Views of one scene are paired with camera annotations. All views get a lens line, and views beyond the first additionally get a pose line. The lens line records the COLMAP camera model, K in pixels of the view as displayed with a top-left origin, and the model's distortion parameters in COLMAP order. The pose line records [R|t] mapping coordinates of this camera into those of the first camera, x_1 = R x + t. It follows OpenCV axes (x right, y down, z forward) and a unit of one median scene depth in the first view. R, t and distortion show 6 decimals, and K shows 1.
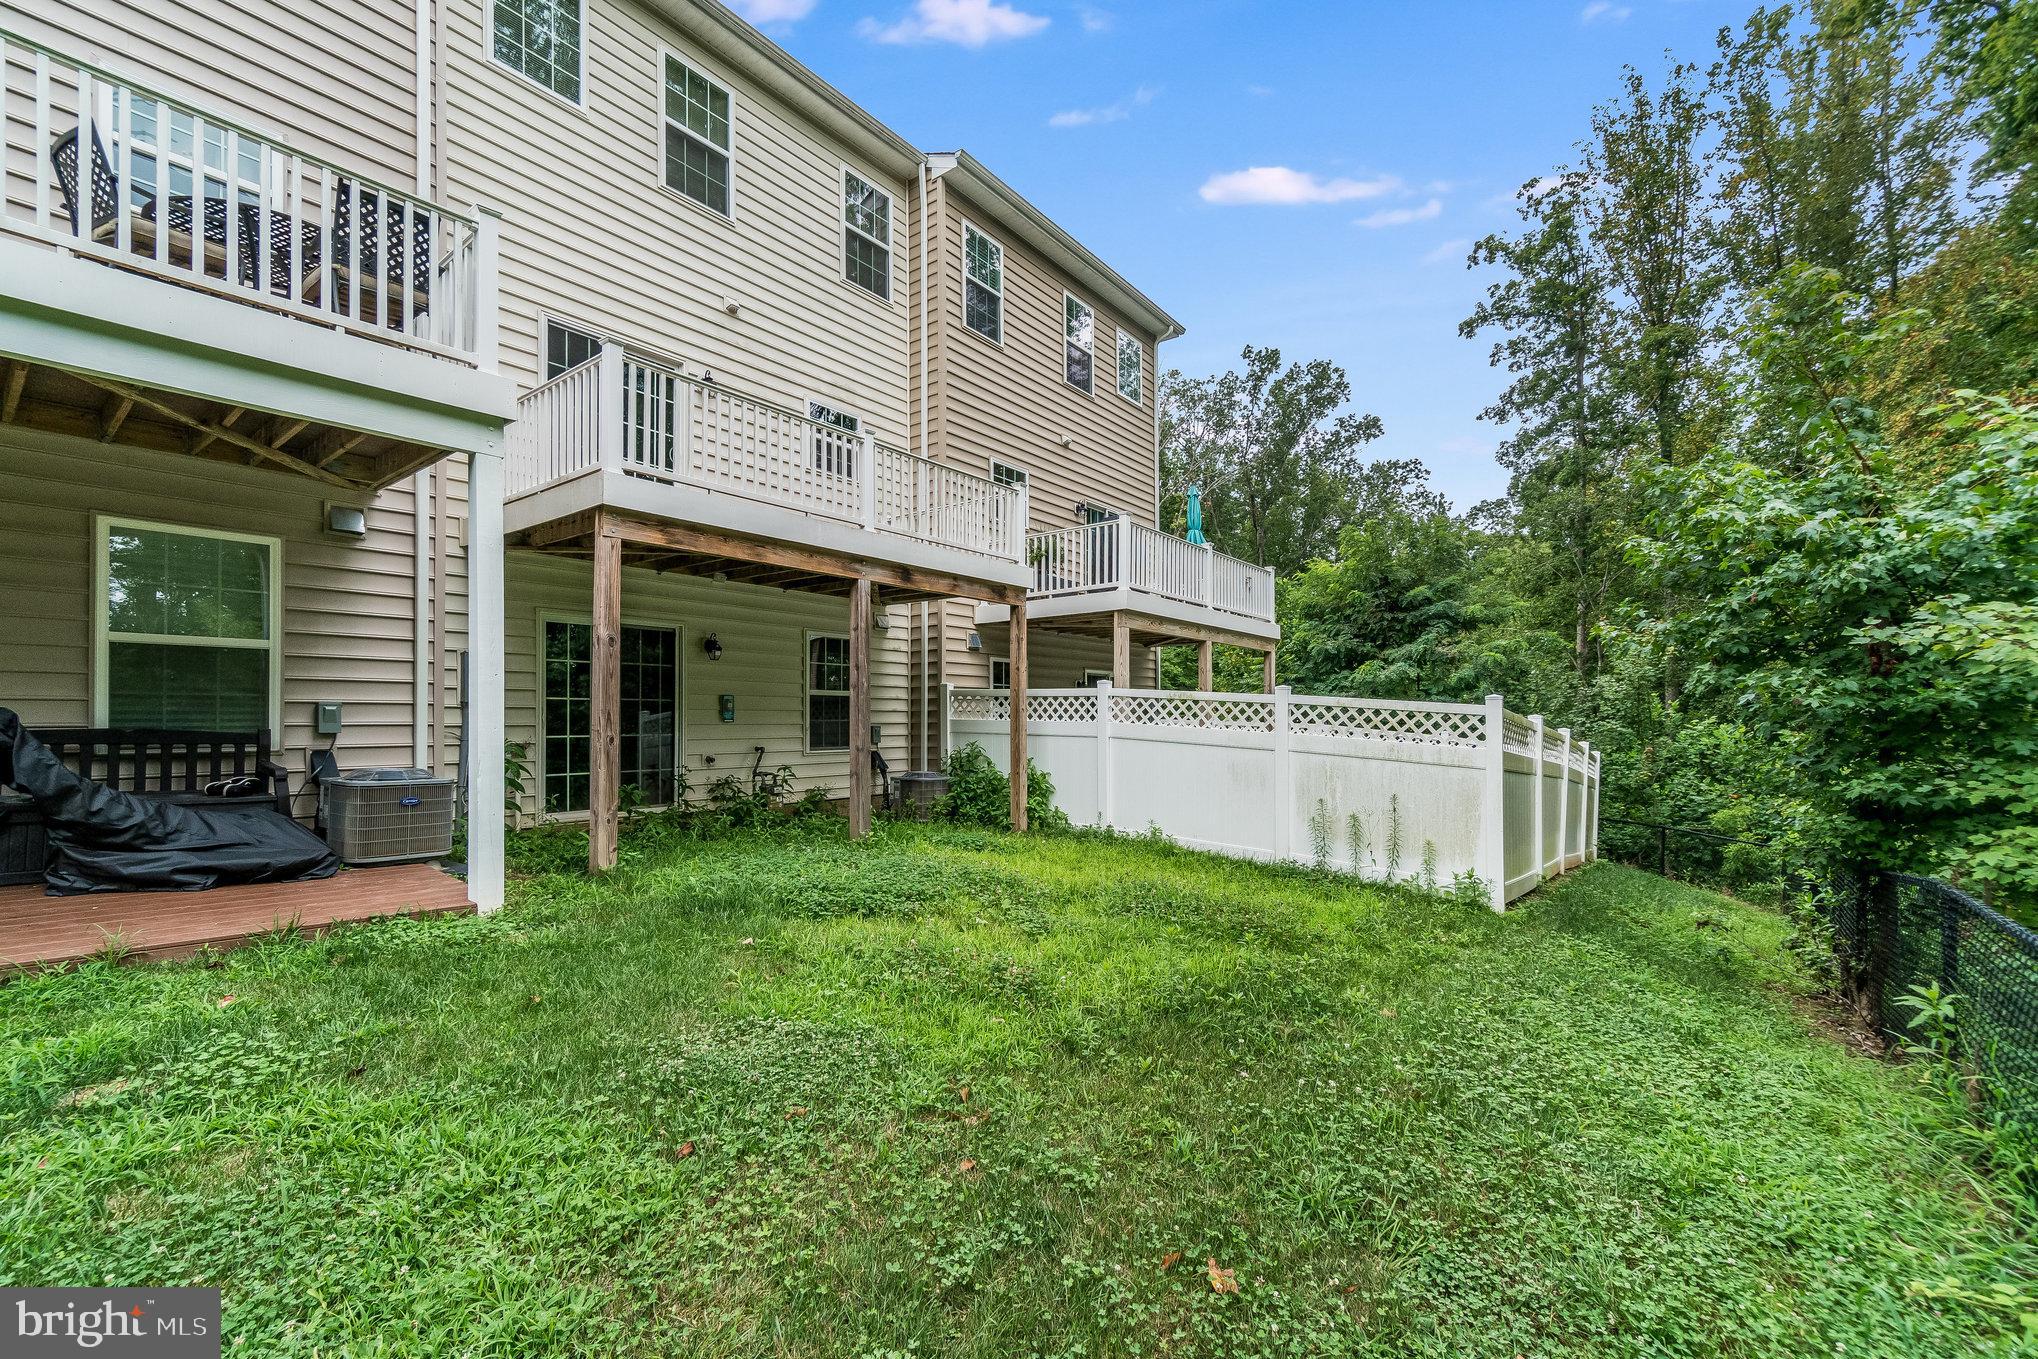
lens RADIAL K [[888.2, 0, 1004.9], [0, 888.2, 700.4], [0, 0, 1]] dist [-0.000671, 0.000165]
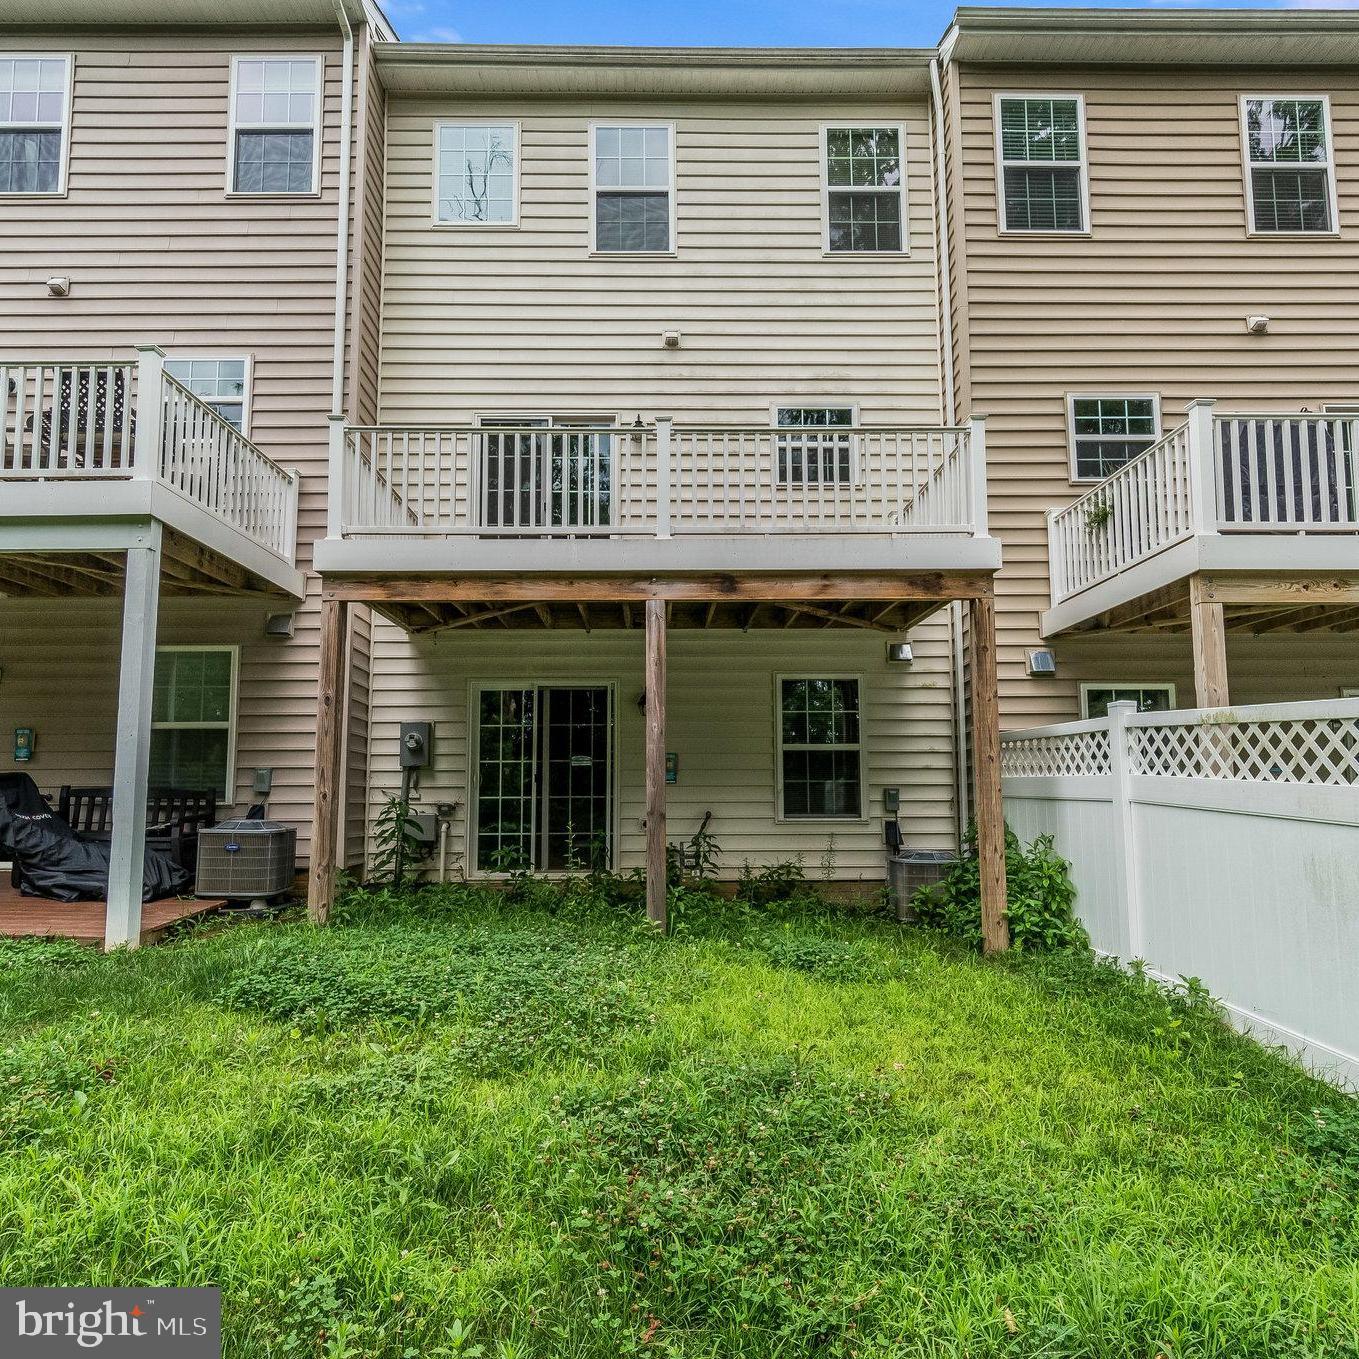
lens RADIAL K [[870.3, 0, 678.3], [0, 870.3, 710.9], [0, 0, 1]] dist [0.000269, 0.000272]
pose [[0.614212, -0.080164, -0.785059, 0.350935], [0.020717, 0.996122, -0.085507, 0.023720], [0.788869, 0.036255, 0.613491, 0.411415]]
